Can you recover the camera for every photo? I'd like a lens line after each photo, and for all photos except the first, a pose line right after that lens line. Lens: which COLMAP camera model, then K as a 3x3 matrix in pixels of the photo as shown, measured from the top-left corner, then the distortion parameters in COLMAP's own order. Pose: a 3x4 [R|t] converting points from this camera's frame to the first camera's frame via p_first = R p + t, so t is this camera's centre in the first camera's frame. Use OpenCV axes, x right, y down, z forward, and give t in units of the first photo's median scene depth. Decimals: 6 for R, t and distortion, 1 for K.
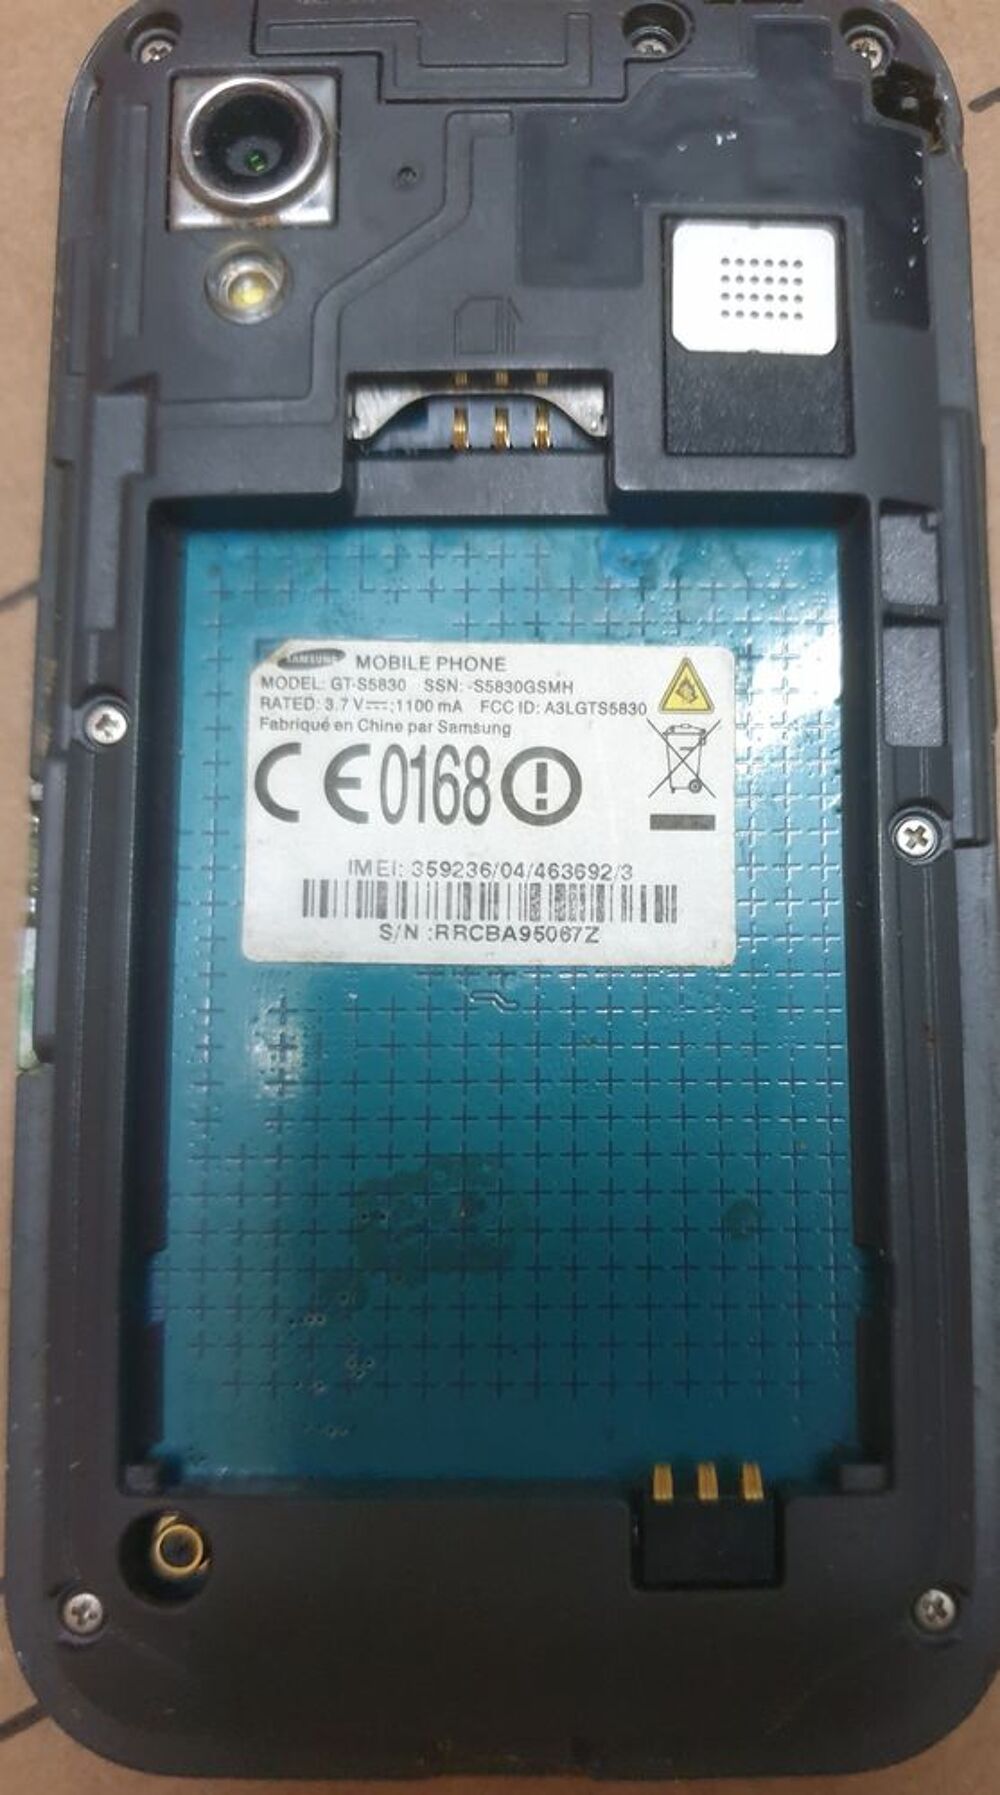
lens RADIAL K [[1284.8, 0, 515.4], [0, 1284.8, 898.9], [0, 0, 1]] dist [-0.007368, 0.021733]
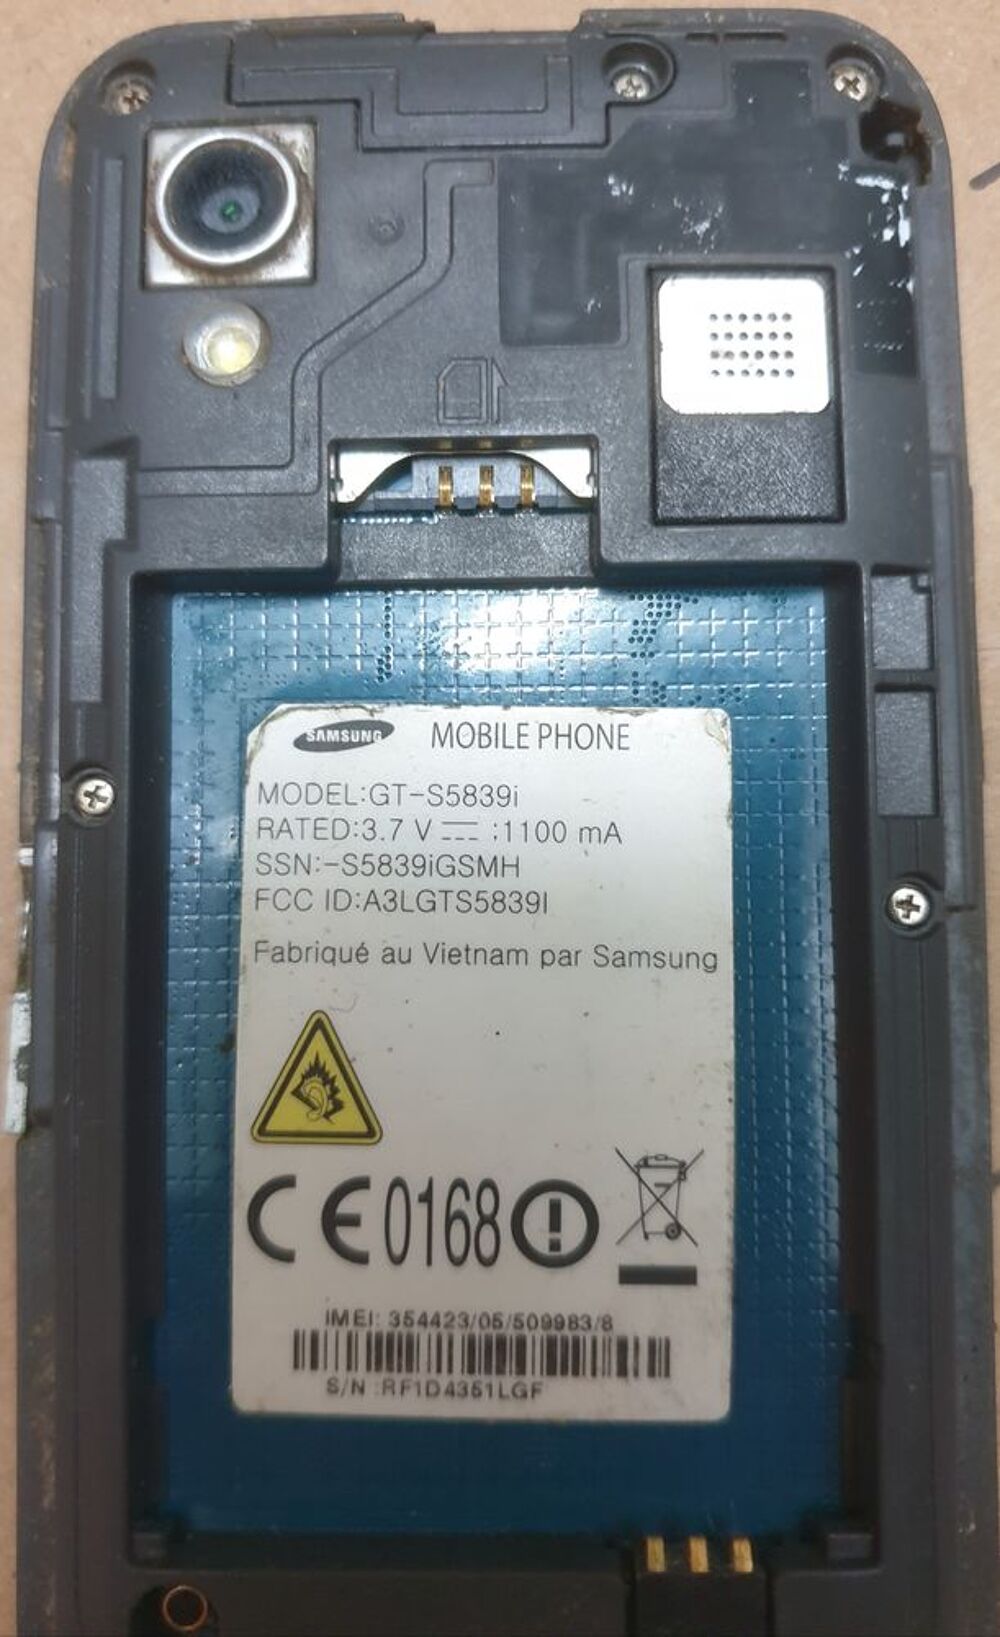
lens RADIAL K [[1227.1, 0, 485.6], [0, 1227.1, 820.1], [0, 0, 1]] dist [0.000805, -0.030668]
pose [[0.999931, -0.010127, -0.005943, -0.008351], [0.010416, 0.998657, 0.050747, -0.161629], [0.005421, -0.050805, 0.998694, 0.046949]]
